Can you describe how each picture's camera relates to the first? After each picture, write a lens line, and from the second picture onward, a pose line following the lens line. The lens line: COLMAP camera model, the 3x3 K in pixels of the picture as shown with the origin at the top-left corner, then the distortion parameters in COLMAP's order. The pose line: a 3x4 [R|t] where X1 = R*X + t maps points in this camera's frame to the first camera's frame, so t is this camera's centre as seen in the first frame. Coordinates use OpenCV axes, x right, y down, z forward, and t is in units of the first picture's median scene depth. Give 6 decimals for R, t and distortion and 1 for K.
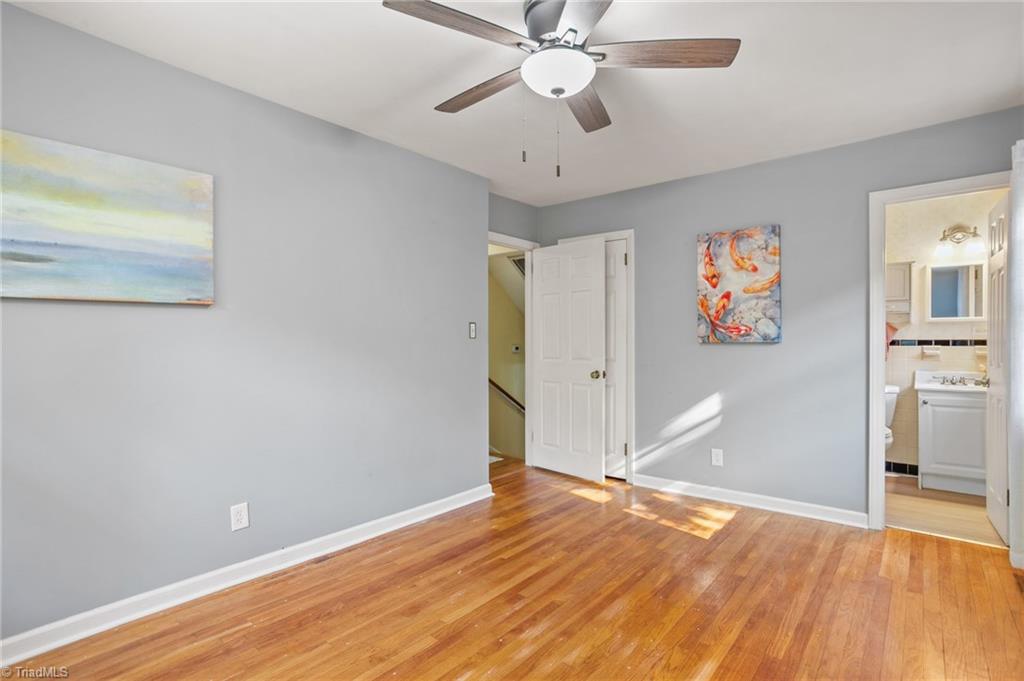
lens RADIAL K [[489.6, 0, 507.0], [0, 489.6, 339.9], [0, 0, 1]] dist [-0.001422, 0.001482]
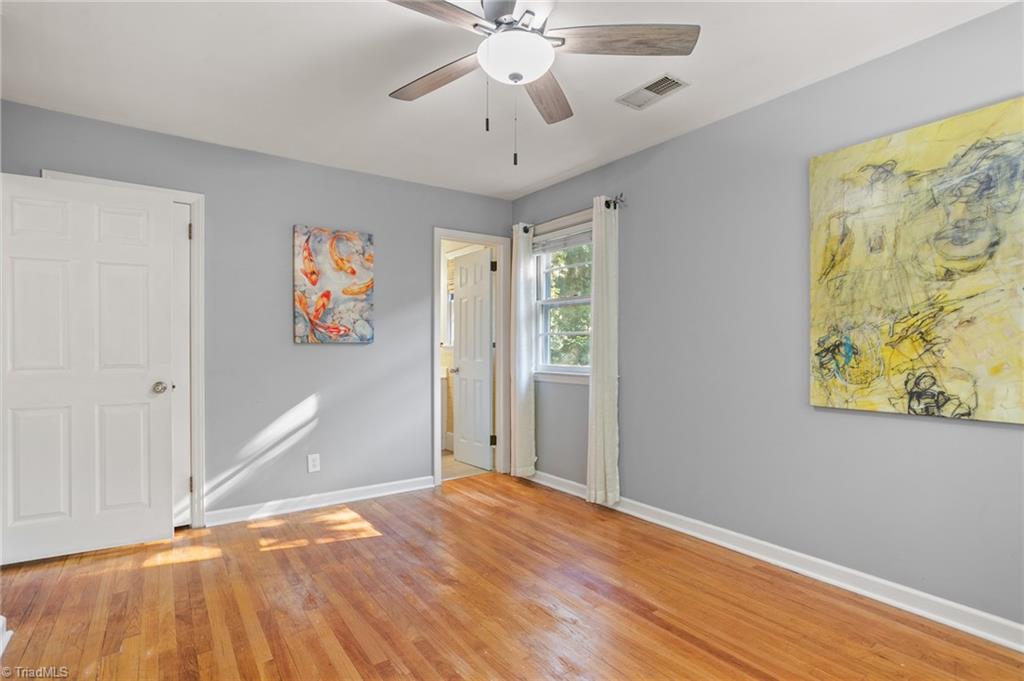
lens RADIAL K [[516.5, 0, 511.0], [0, 516.5, 346.2], [0, 0, 1]] dist [0.001135, 0.004729]
pose [[0.284287, -0.000986, 0.958739, -0.453864], [-0.003555, 0.999992, 0.002083, 0.009494], [-0.958733, -0.004001, 0.284281, 0.366530]]
